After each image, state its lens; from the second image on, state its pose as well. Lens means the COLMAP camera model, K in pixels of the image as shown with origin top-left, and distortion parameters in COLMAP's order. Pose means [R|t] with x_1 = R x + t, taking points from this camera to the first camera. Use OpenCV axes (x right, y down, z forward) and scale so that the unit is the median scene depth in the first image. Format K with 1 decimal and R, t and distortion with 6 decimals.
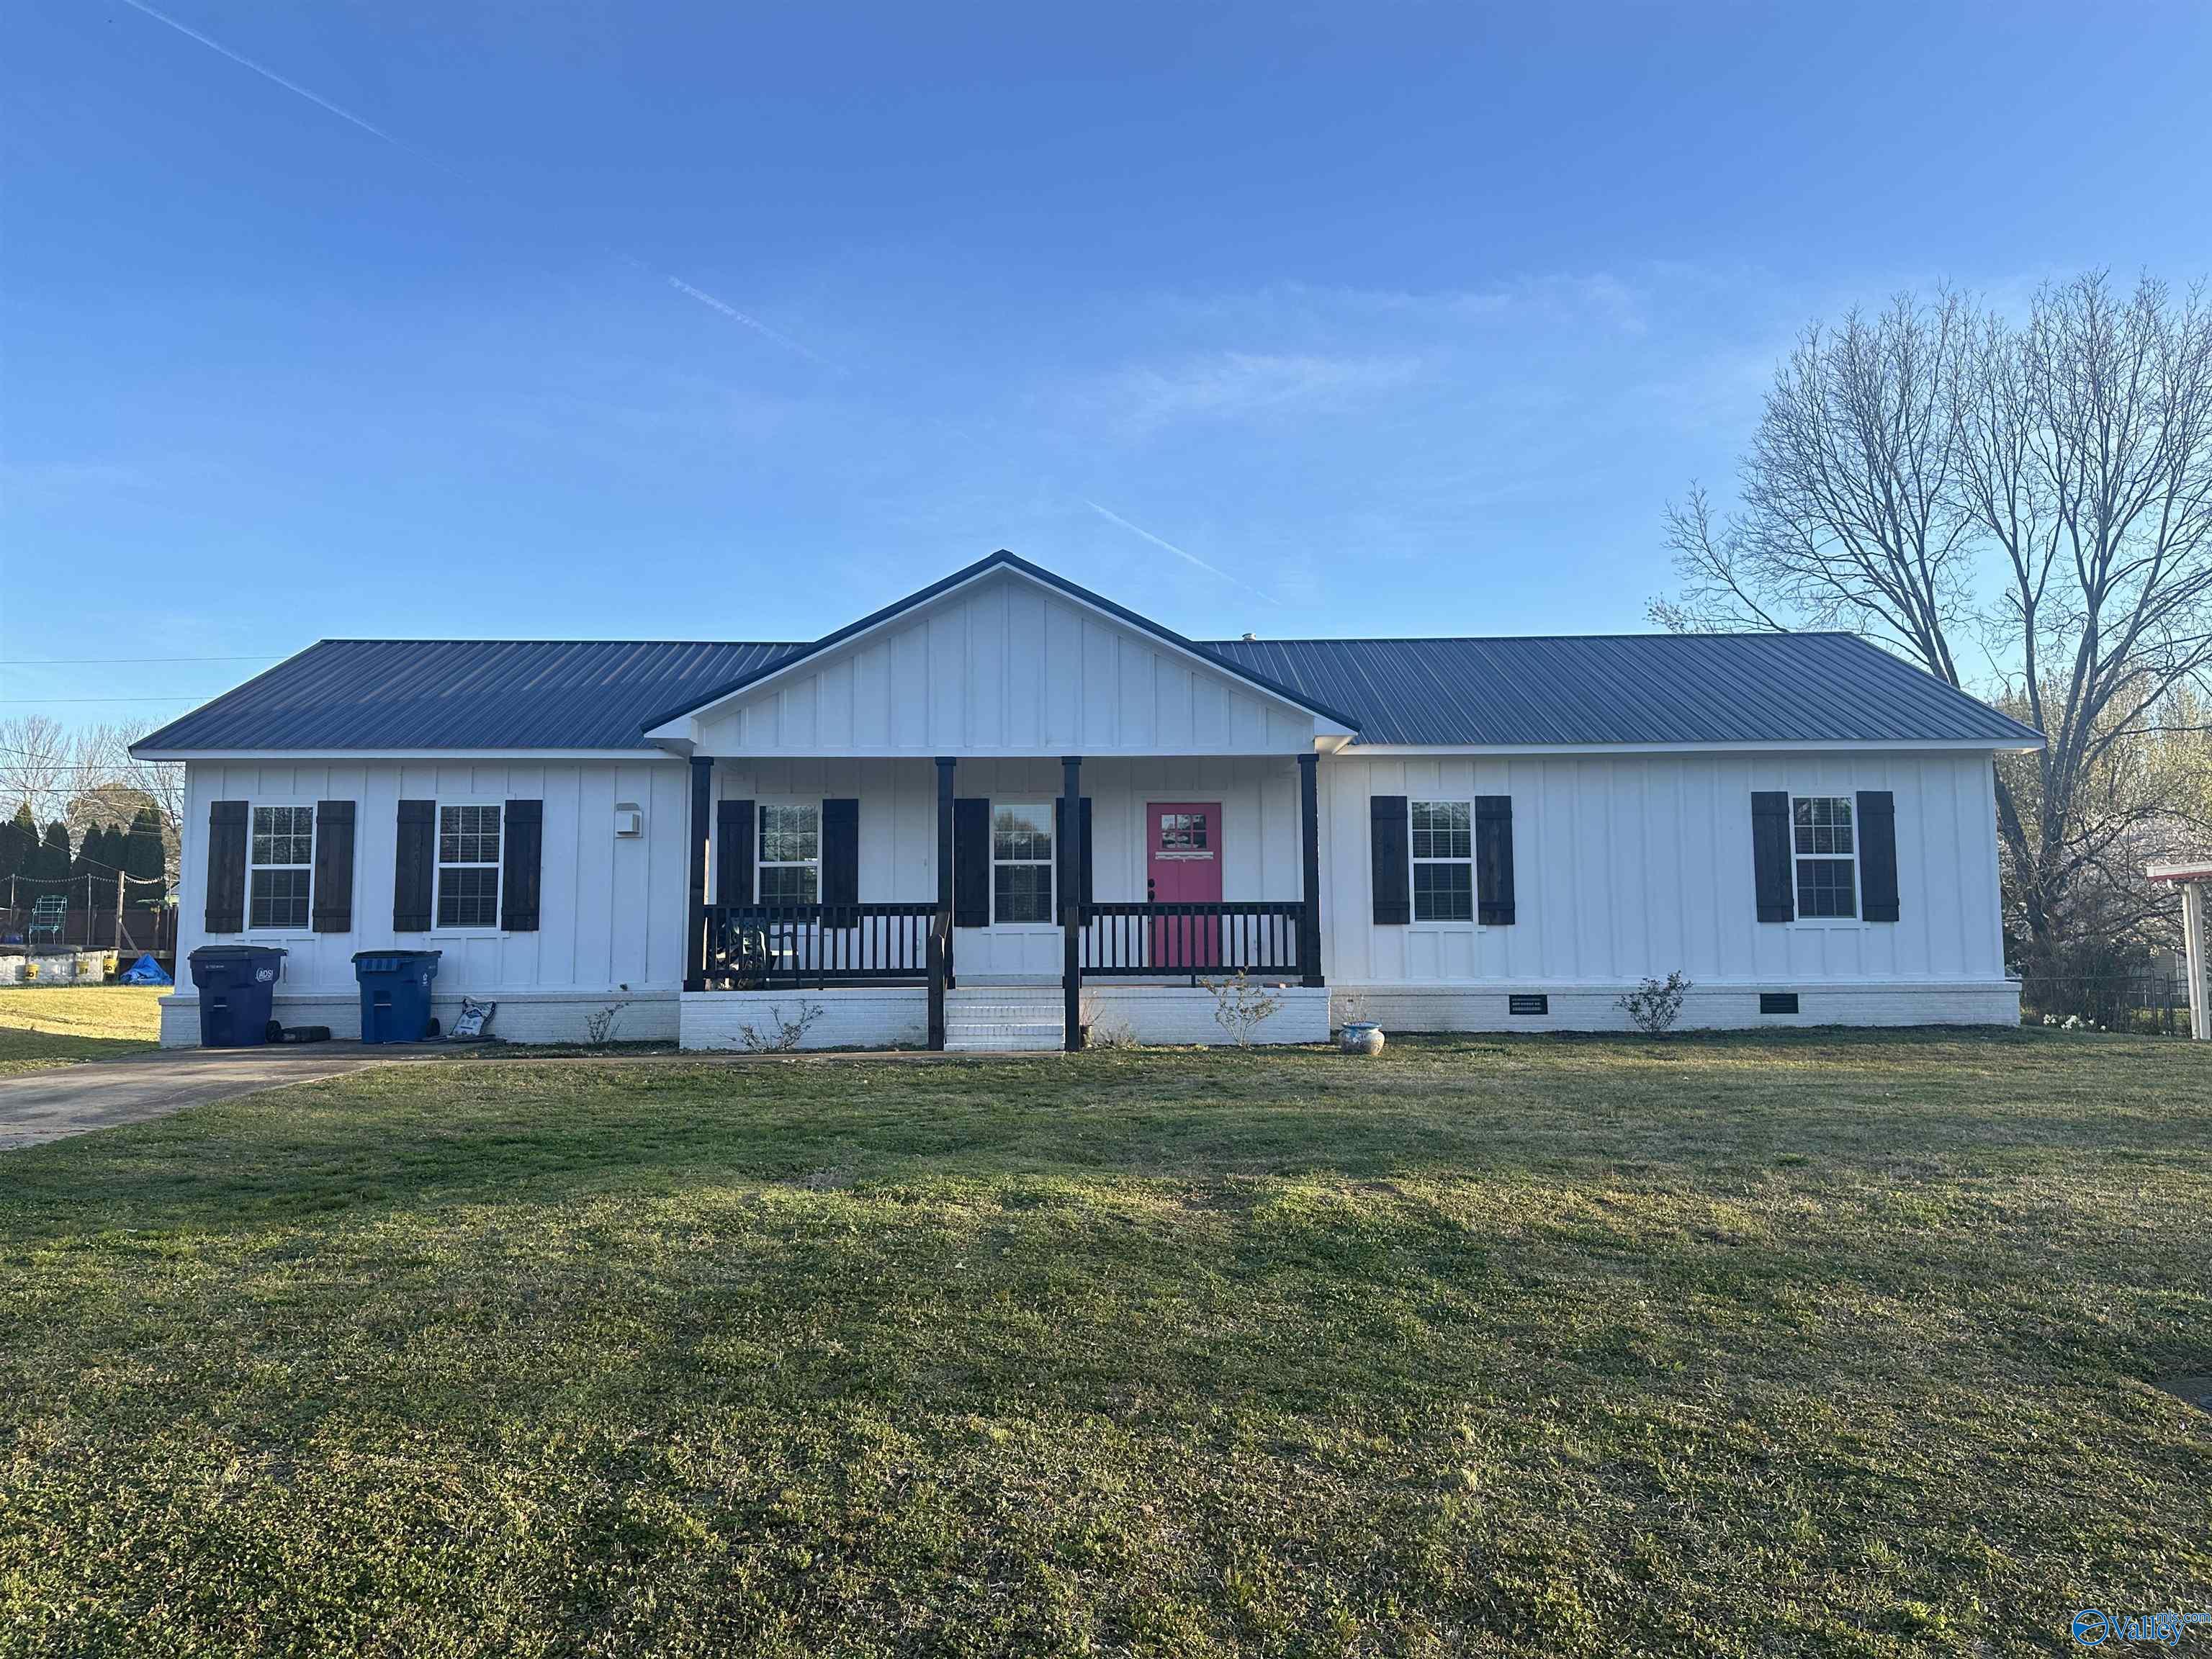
lens RADIAL K [[1549.3, 0, 1019.6], [0, 1549.3, 840.9], [0, 0, 1]] dist [0.081256, -0.092533]
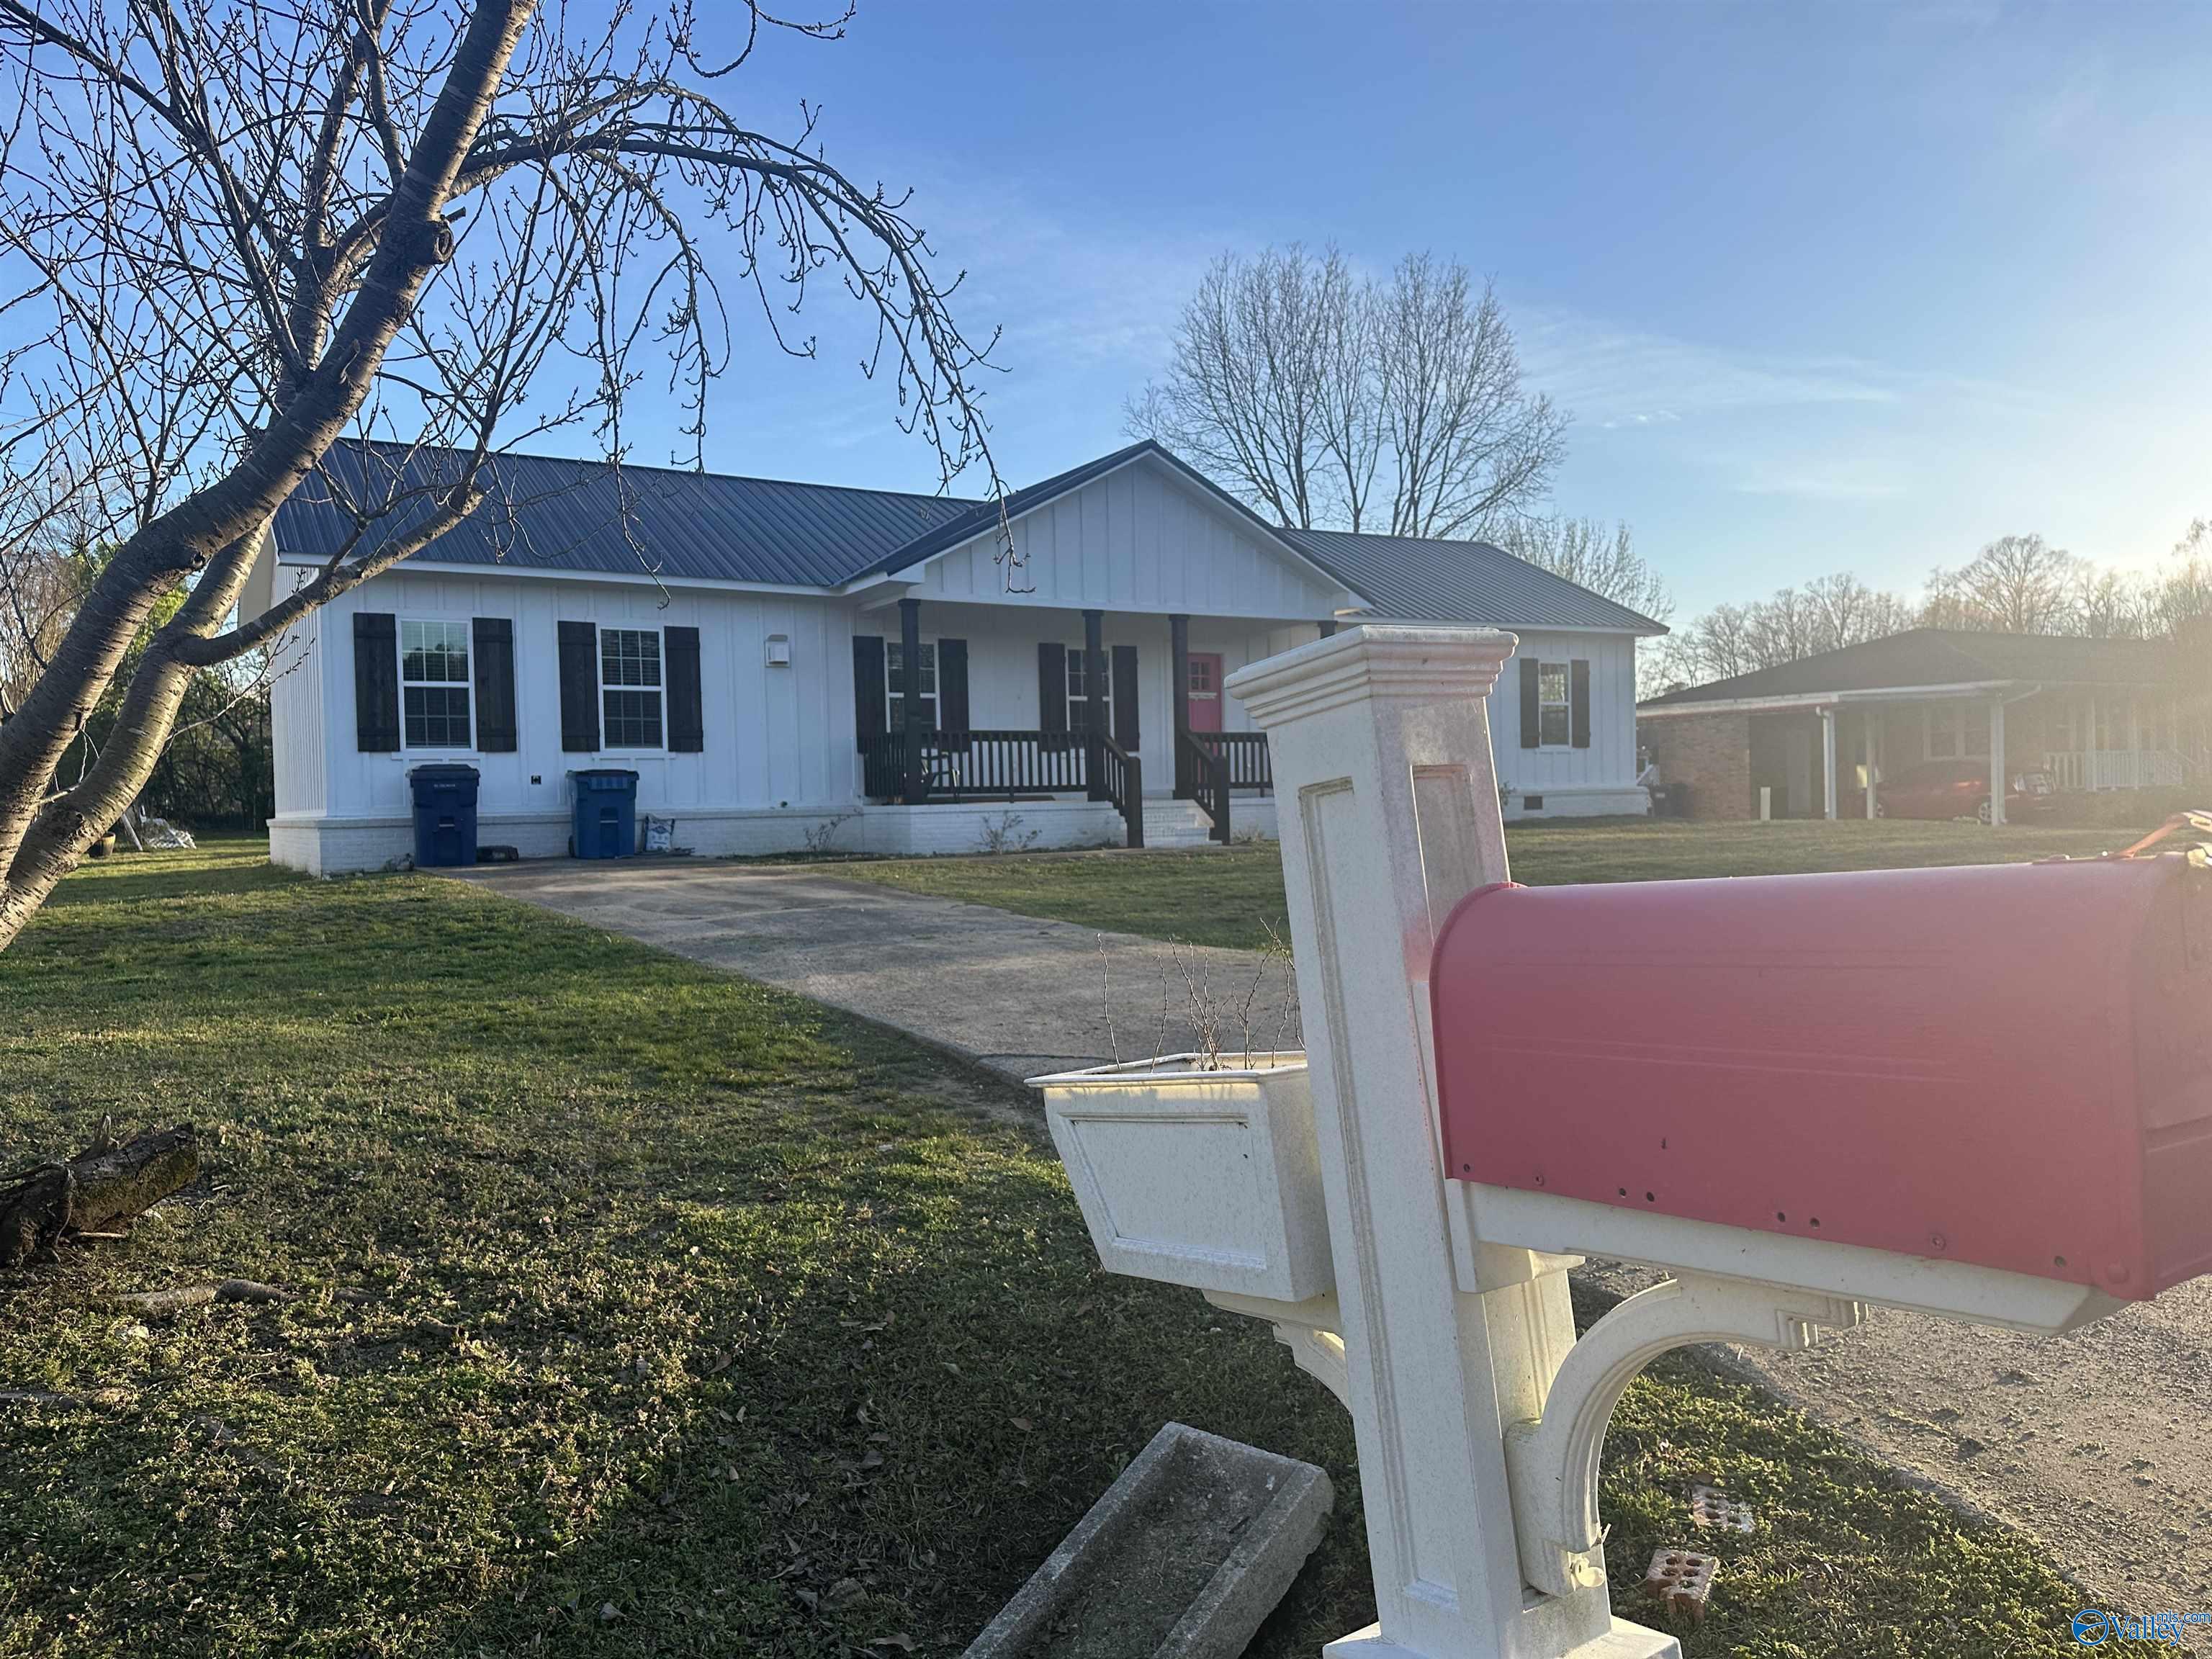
lens RADIAL K [[1549.3, 0, 1121.1], [0, 1549.3, 844.7], [0, 0, 1]] dist [0.081256, -0.092533]
pose [[0.846344, -0.028066, 0.531897, -0.636527], [-0.031637, 0.994199, 0.102799, 0.002203], [-0.531697, -0.103830, 0.840546, -0.052110]]
